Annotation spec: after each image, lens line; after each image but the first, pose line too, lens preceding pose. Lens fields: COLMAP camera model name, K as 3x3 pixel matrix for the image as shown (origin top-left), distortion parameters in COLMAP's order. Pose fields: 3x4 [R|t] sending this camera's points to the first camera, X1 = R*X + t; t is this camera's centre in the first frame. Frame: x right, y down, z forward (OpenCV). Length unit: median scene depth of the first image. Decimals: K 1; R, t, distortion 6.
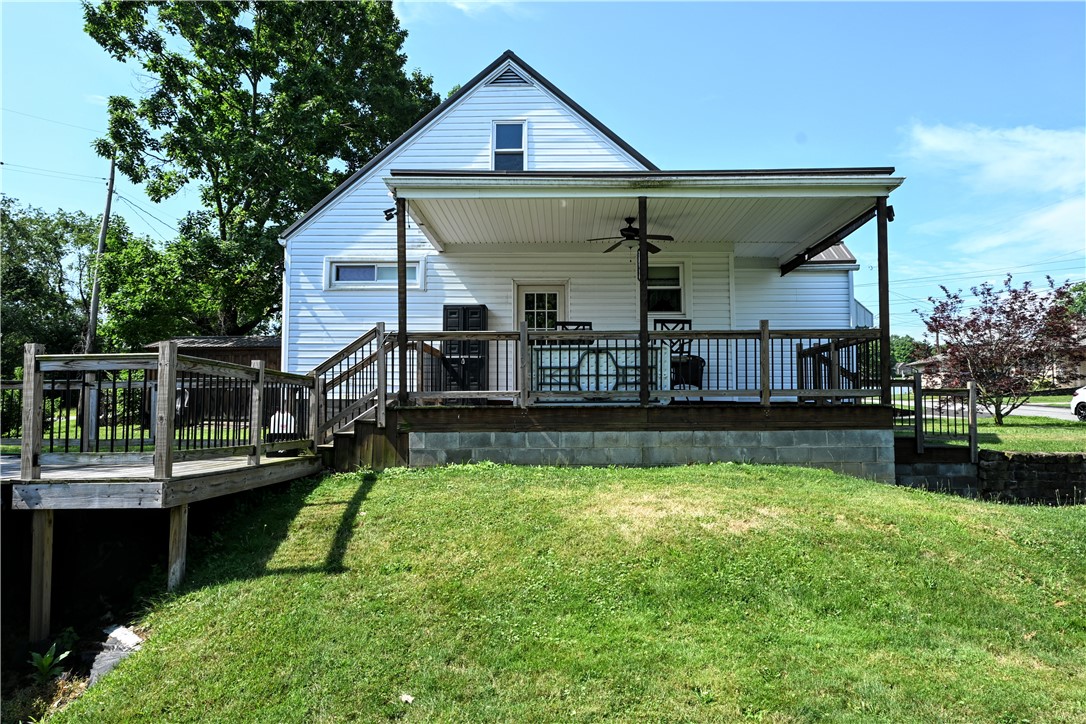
lens RADIAL K [[706.4, 0, 543.0], [0, 706.4, 362.0], [0, 0, 1]] dist [-0.006403, -0.000990]
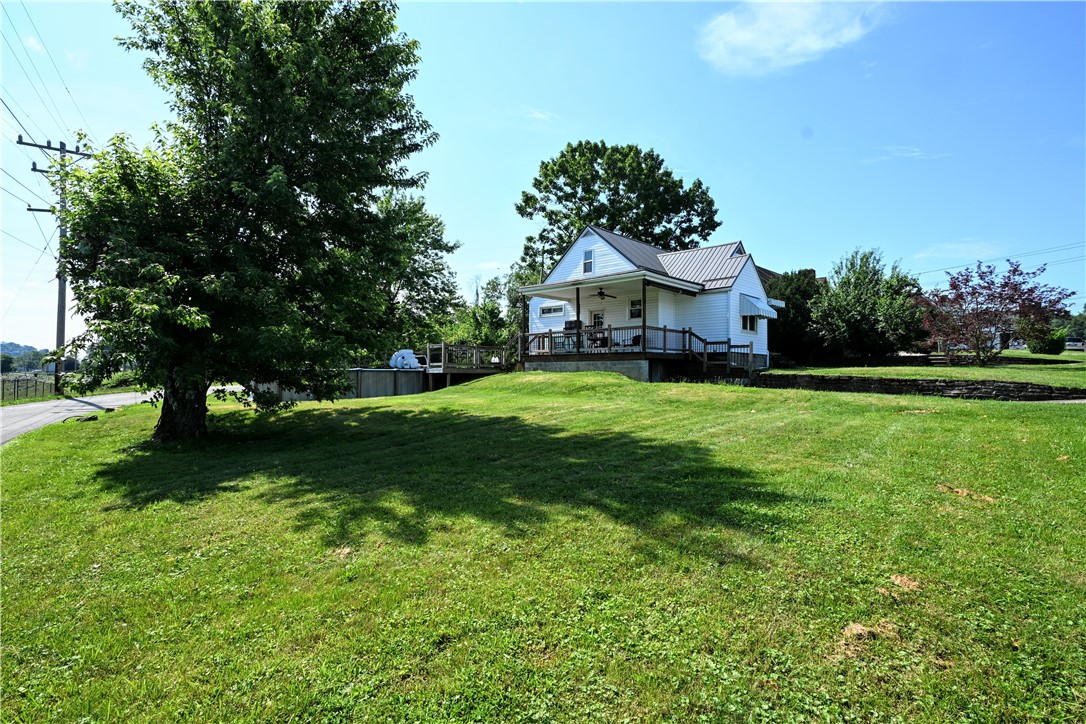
lens RADIAL K [[524.3, 0, 543.0], [0, 524.3, 362.0], [0, 0, 1]] dist [-0.002705, 0.000298]
pose [[0.741305, -0.007595, -0.671125, 1.262344], [0.042051, 0.998497, 0.035150, 0.007974], [0.669849, -0.054278, 0.740511, -0.676962]]
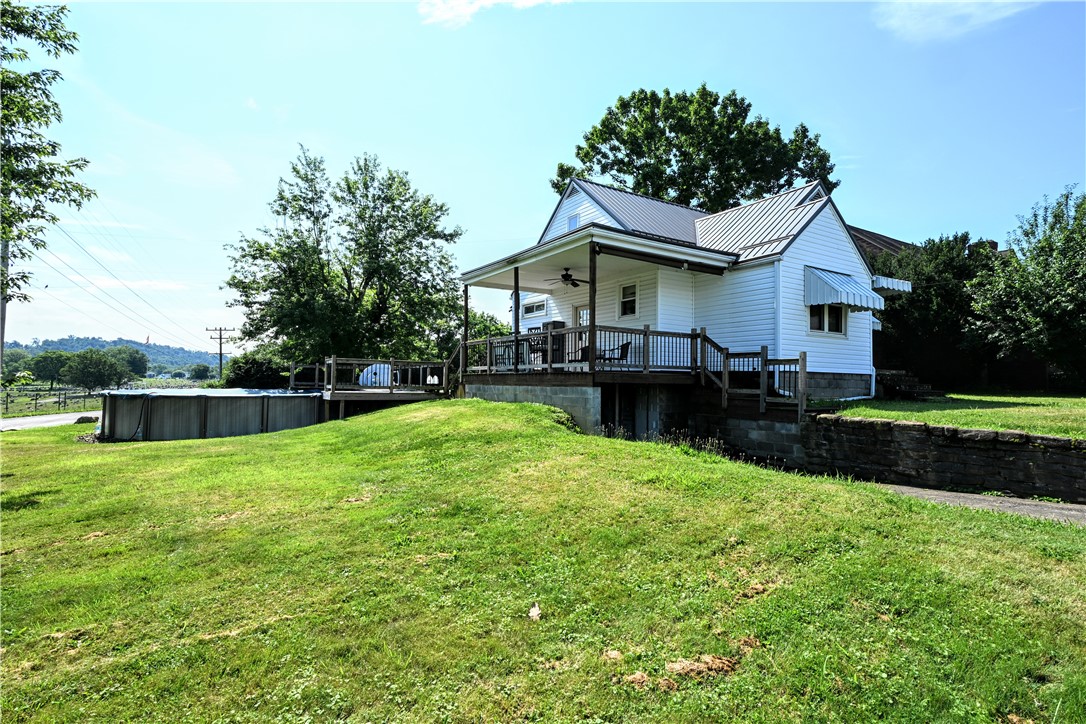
lens RADIAL K [[534.8, 0, 543.0], [0, 534.8, 362.0], [0, 0, 1]] dist [0.001645, 0.001593]
pose [[0.550177, -0.020405, -0.834798, 1.126933], [0.045862, 0.998931, 0.005809, 0.020532], [0.833787, -0.041482, 0.550525, 0.184014]]
